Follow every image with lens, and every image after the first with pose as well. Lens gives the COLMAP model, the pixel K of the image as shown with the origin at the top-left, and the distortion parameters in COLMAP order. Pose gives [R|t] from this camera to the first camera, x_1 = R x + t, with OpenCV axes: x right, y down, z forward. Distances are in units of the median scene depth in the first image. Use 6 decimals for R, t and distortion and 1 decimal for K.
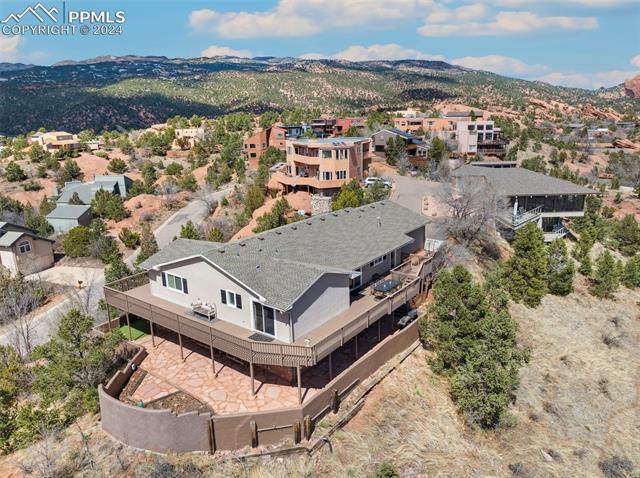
lens RADIAL K [[477.2, 0, 322.5], [0, 477.2, 239.0], [0, 0, 1]] dist [-0.025824, 0.009577]
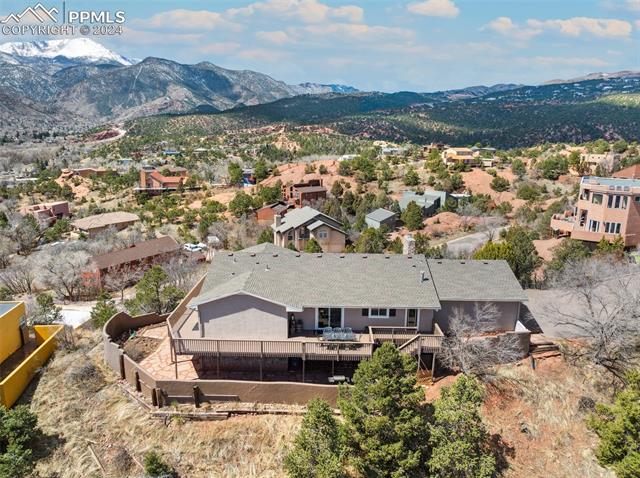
lens RADIAL K [[477.2, 0, 322.5], [0, 477.2, 239.0], [0, 0, 1]] dist [-0.025824, 0.009577]
pose [[0.591785, 0.208597, -0.778639, 0.355161], [-0.234724, 0.968672, 0.081111, -0.068177], [0.771165, 0.134765, 0.622208, 0.166314]]
